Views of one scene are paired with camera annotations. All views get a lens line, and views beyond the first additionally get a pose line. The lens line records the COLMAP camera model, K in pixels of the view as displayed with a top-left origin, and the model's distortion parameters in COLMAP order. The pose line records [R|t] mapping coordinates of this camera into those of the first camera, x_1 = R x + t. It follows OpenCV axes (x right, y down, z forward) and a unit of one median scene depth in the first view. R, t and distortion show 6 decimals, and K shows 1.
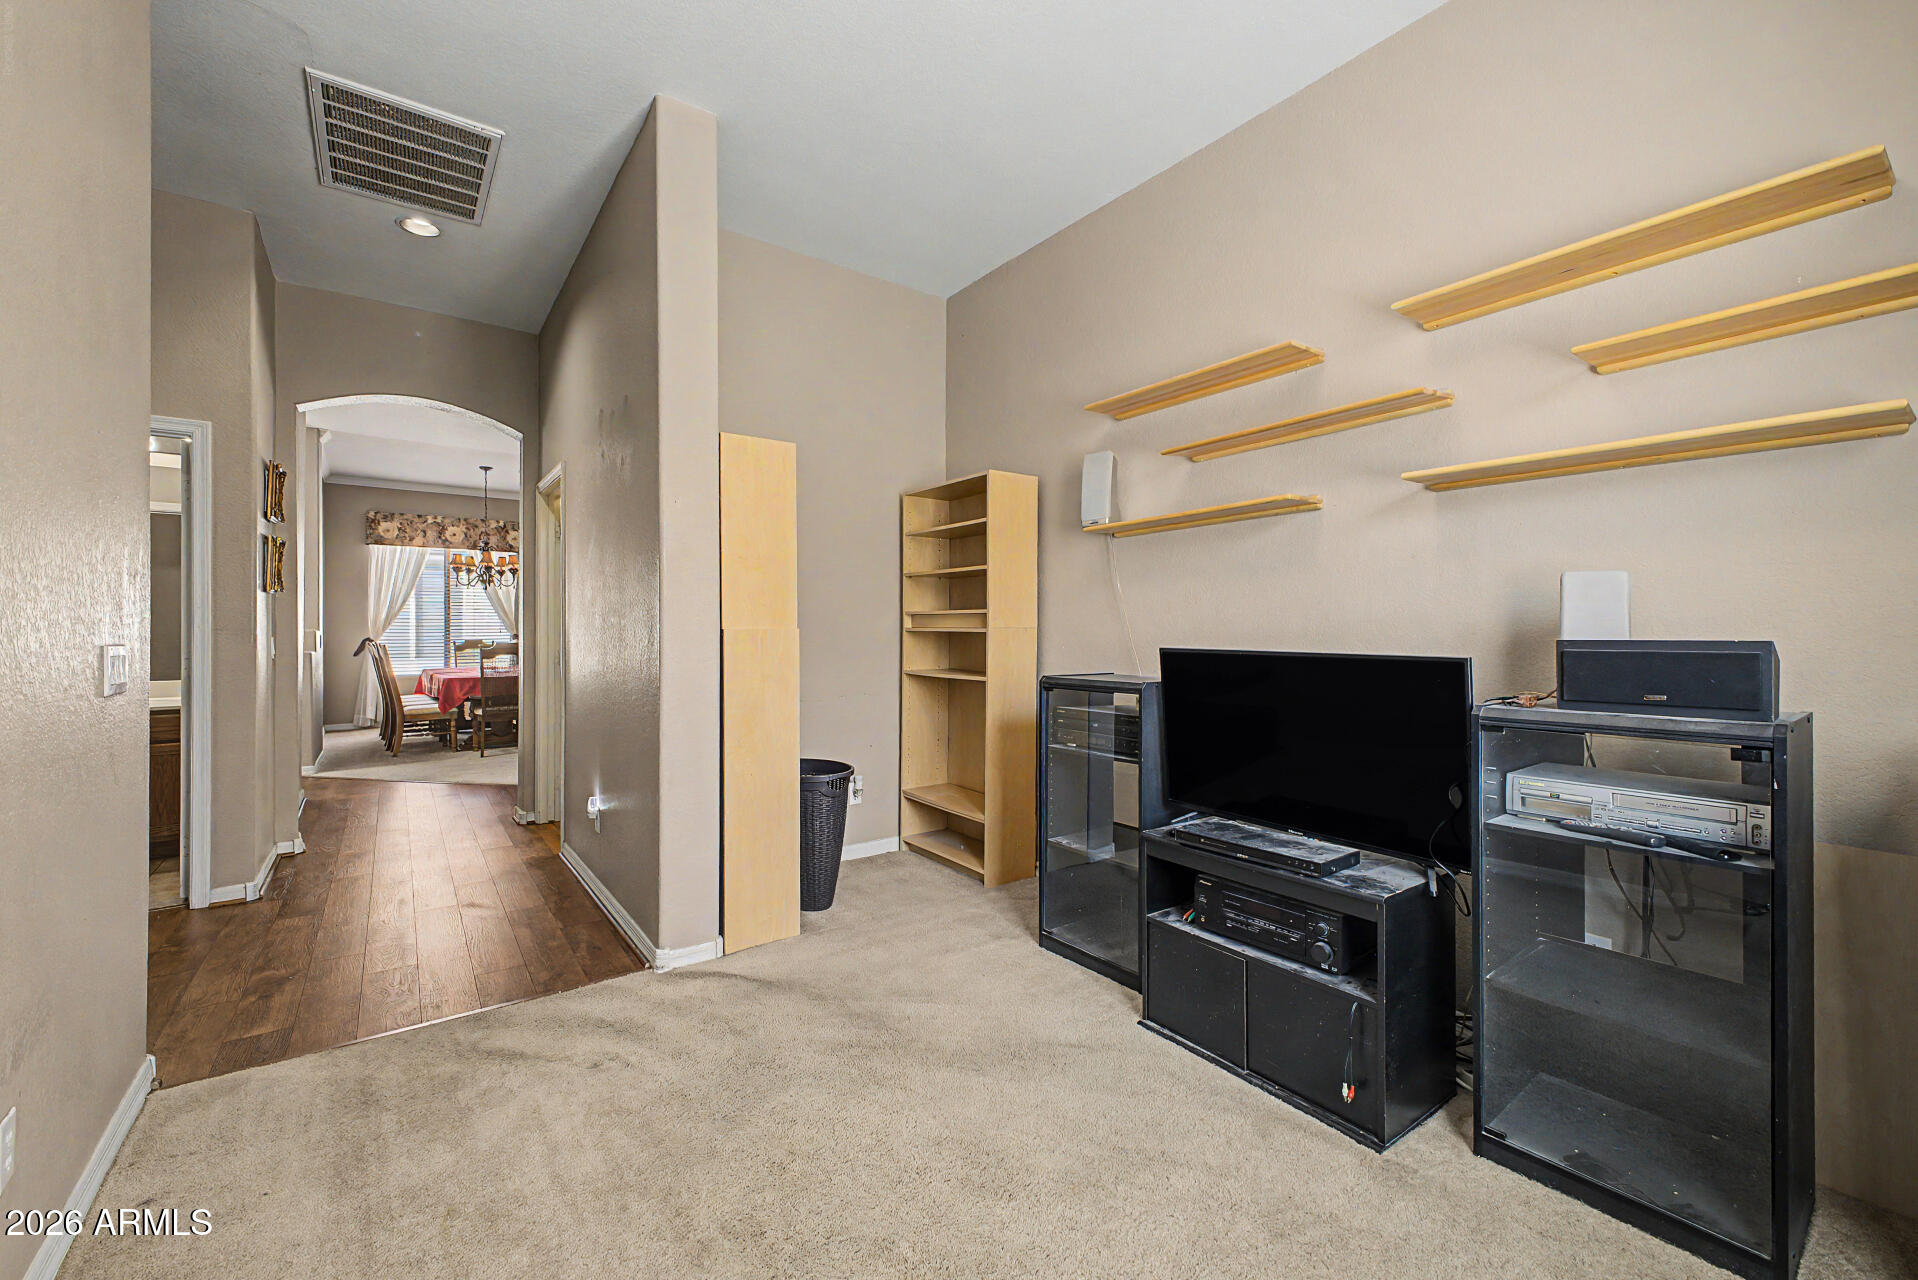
lens RADIAL K [[767.2, 0, 951.4], [0, 767.2, 634.5], [0, 0, 1]] dist [0.014464, -0.003208]
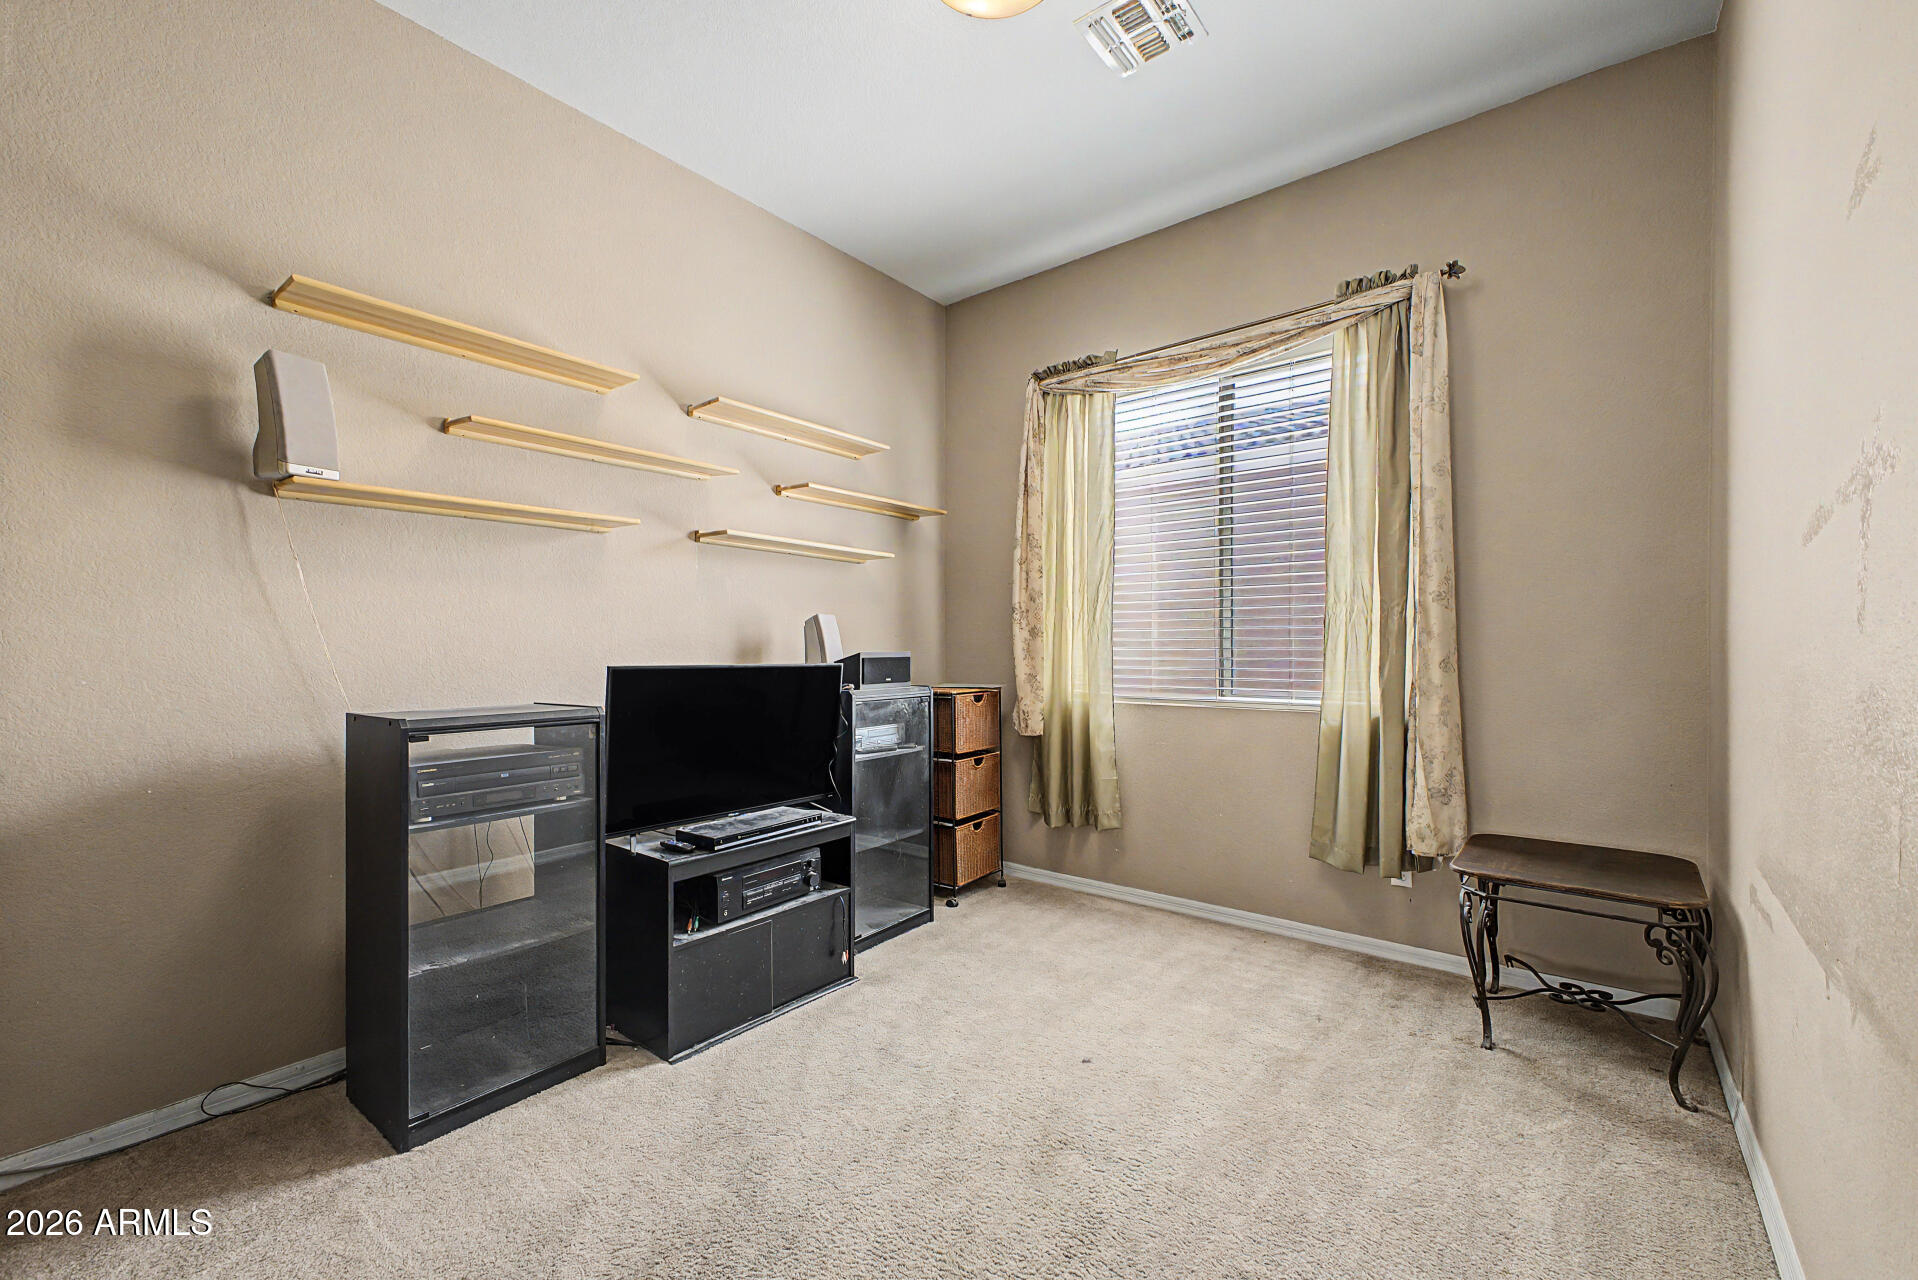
lens RADIAL K [[767.2, 0, 954.4], [0, 767.2, 640.8], [0, 0, 1]] dist [0.014464, -0.003208]
pose [[-0.240729, 0.001383, 0.970591, -0.789734], [0.003461, 0.999994, -0.000566, -0.013446], [-0.970586, 0.003223, -0.240732, 0.926315]]
